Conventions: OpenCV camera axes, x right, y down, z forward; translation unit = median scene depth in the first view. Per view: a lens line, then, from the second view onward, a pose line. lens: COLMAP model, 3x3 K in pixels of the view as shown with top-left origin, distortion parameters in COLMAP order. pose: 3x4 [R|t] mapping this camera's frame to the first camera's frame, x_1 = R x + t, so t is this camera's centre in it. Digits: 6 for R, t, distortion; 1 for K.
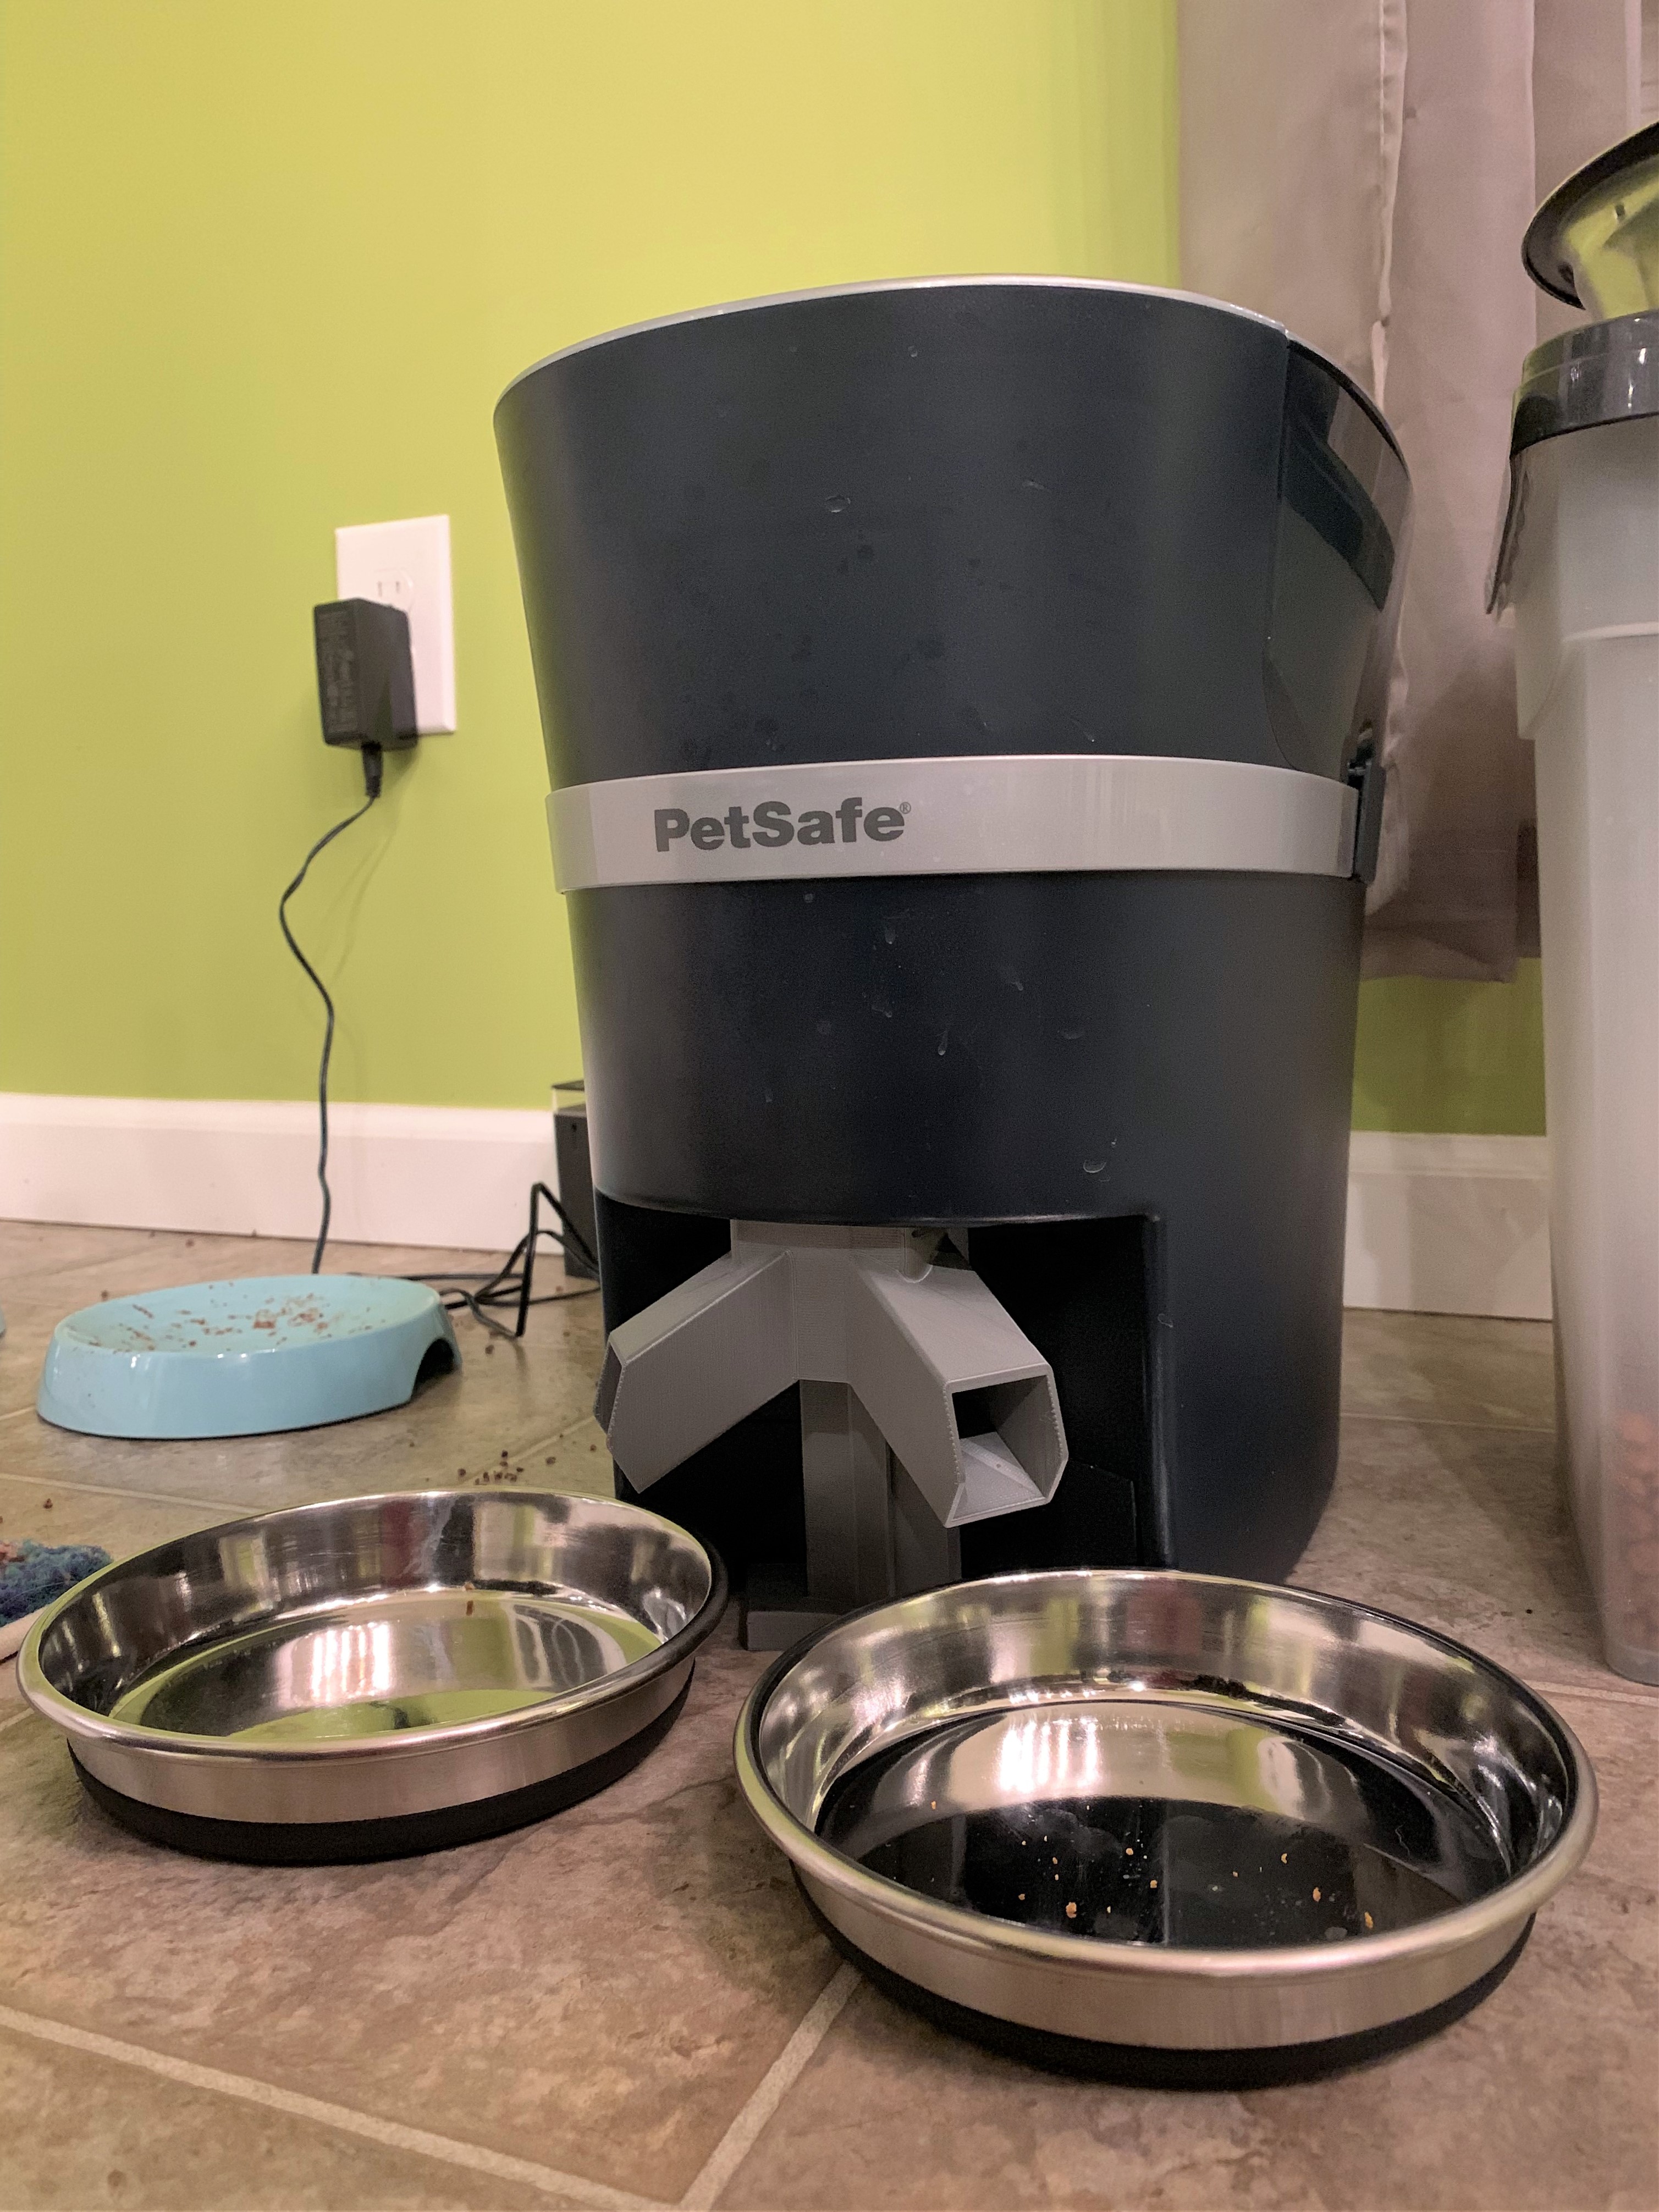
lens RADIAL K [[1732.5, 0, 866.8], [0, 1732.5, 1084.1], [0, 0, 1]] dist [-0.002988, -0.028164]
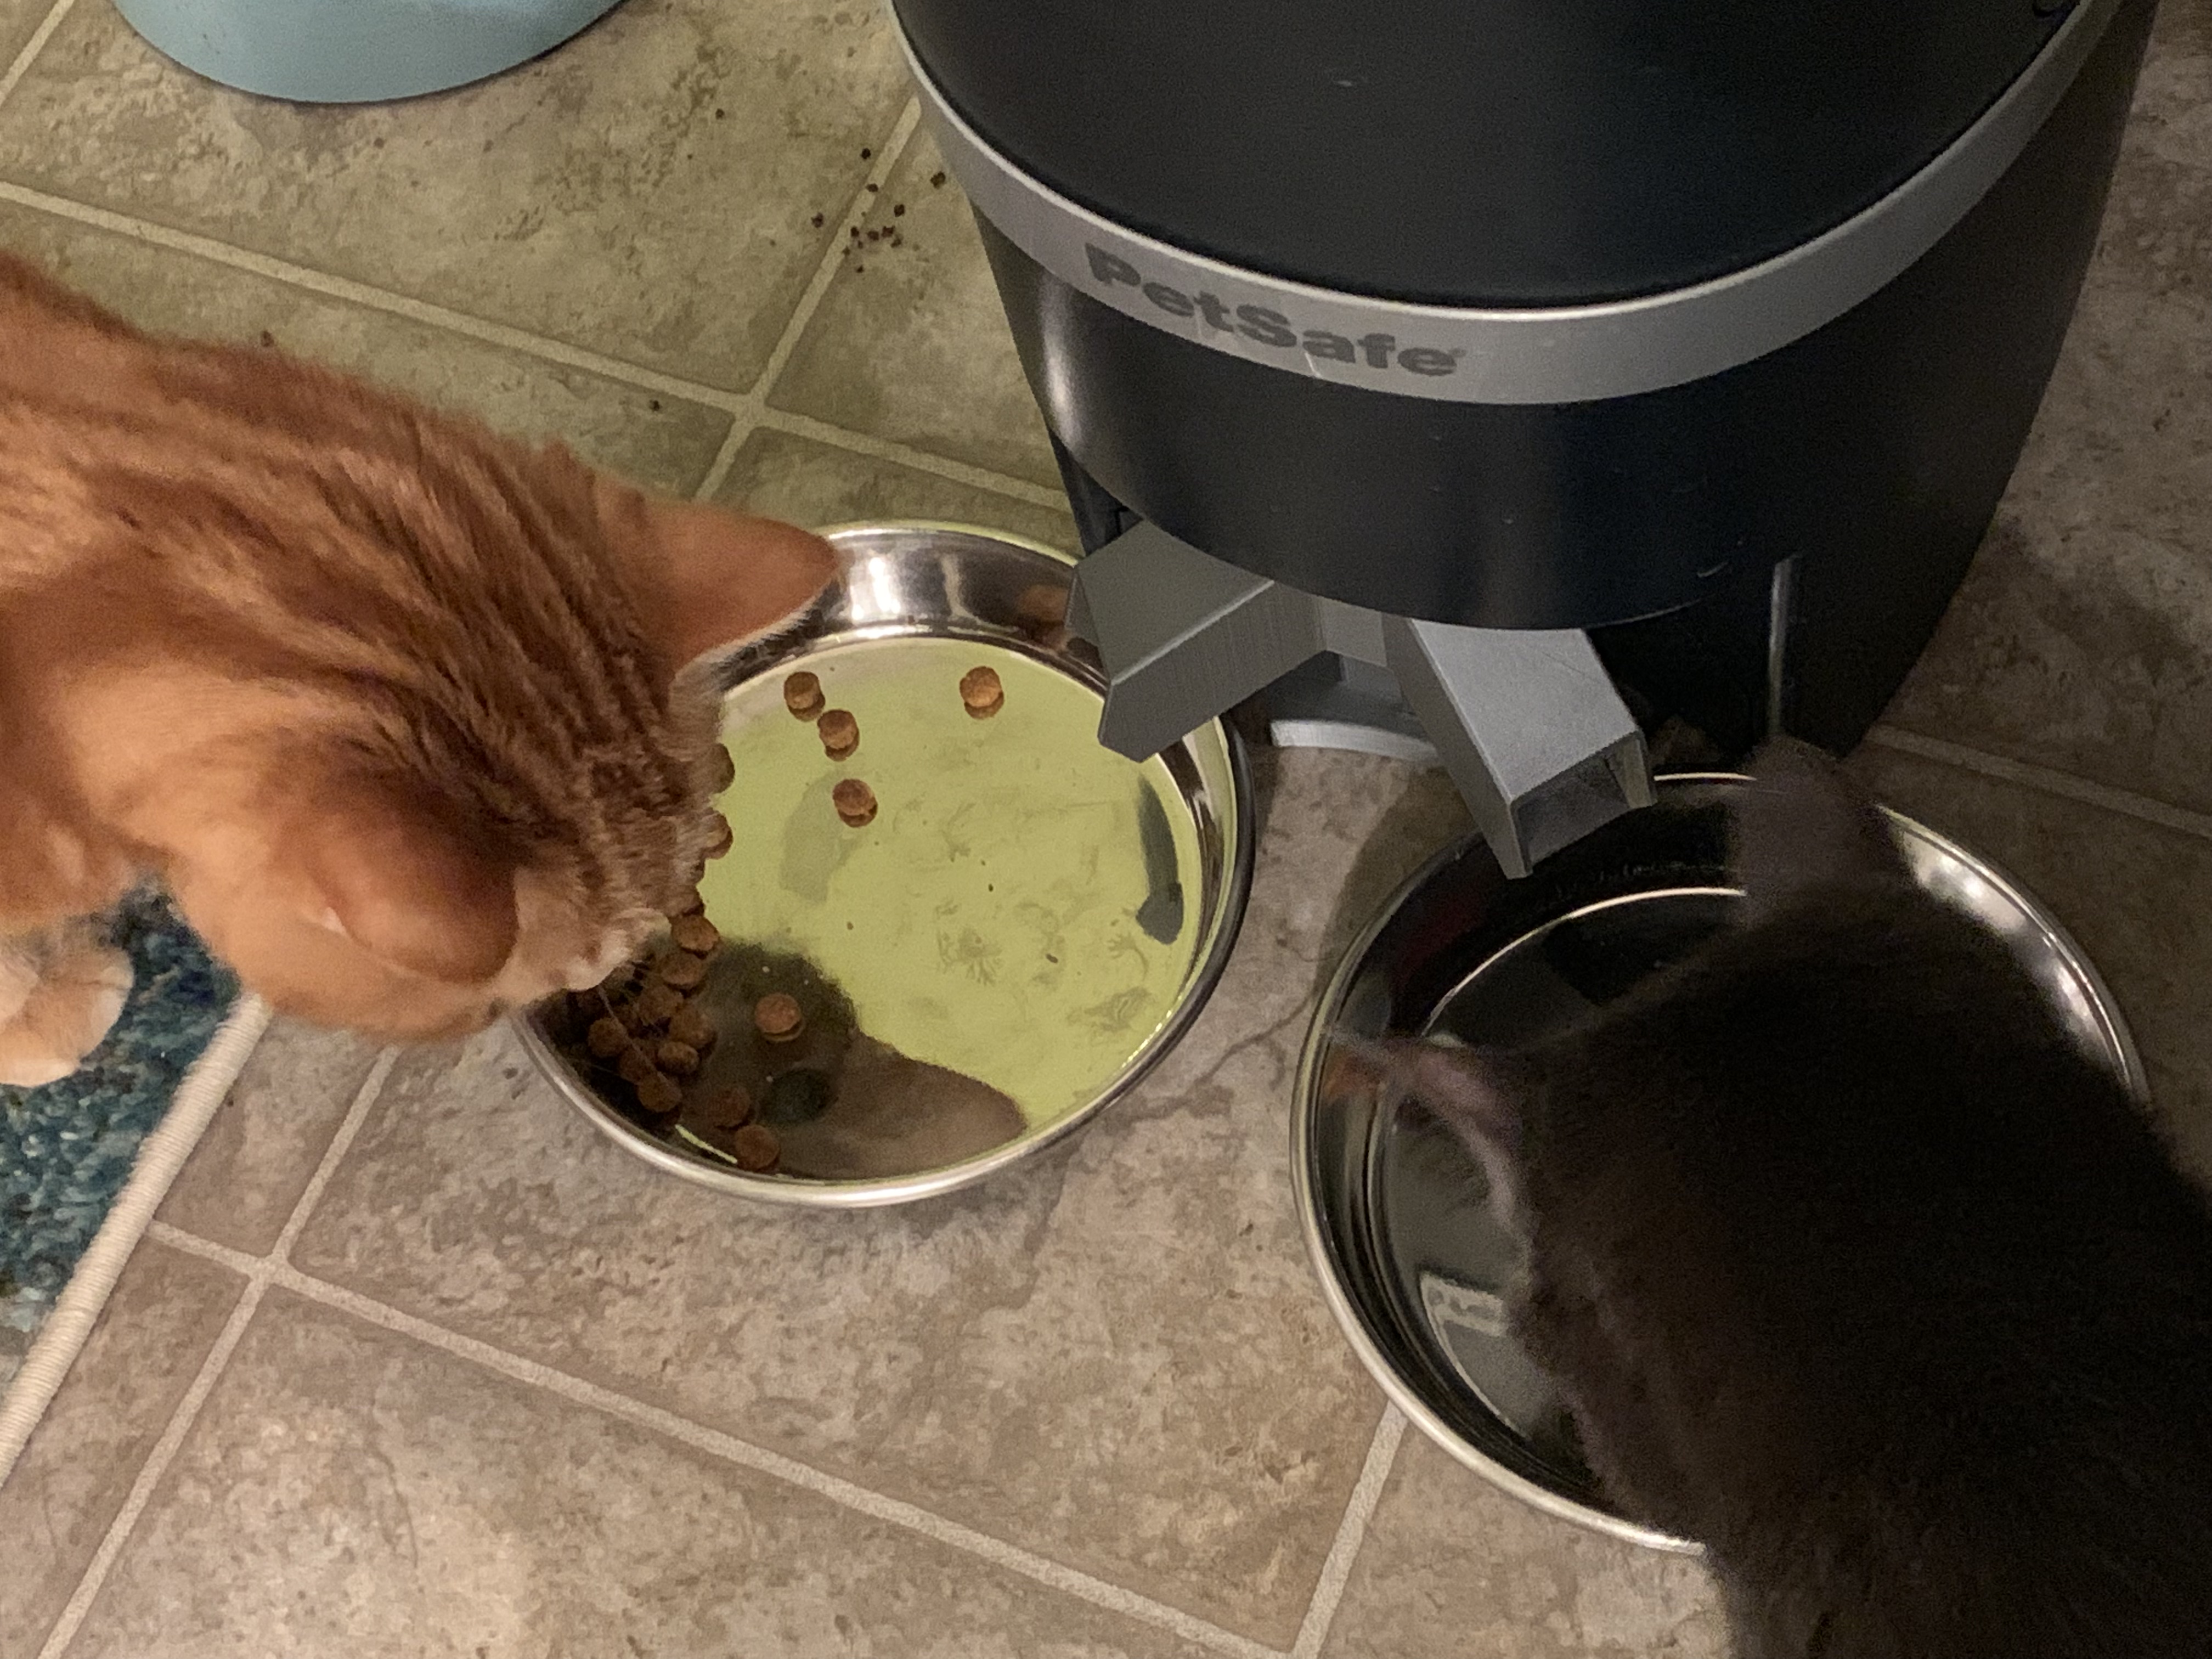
lens RADIAL K [[3302.9, 0, 1106.2], [0, 3302.9, 836.4], [0, 0, 1]] dist [-0.010209, 0.000000]
pose [[0.995070, -0.027611, -0.095254, 0.003263], [0.094646, 0.551330, 0.828902, -1.431985], [0.029629, -0.833831, 0.551225, 0.125425]]
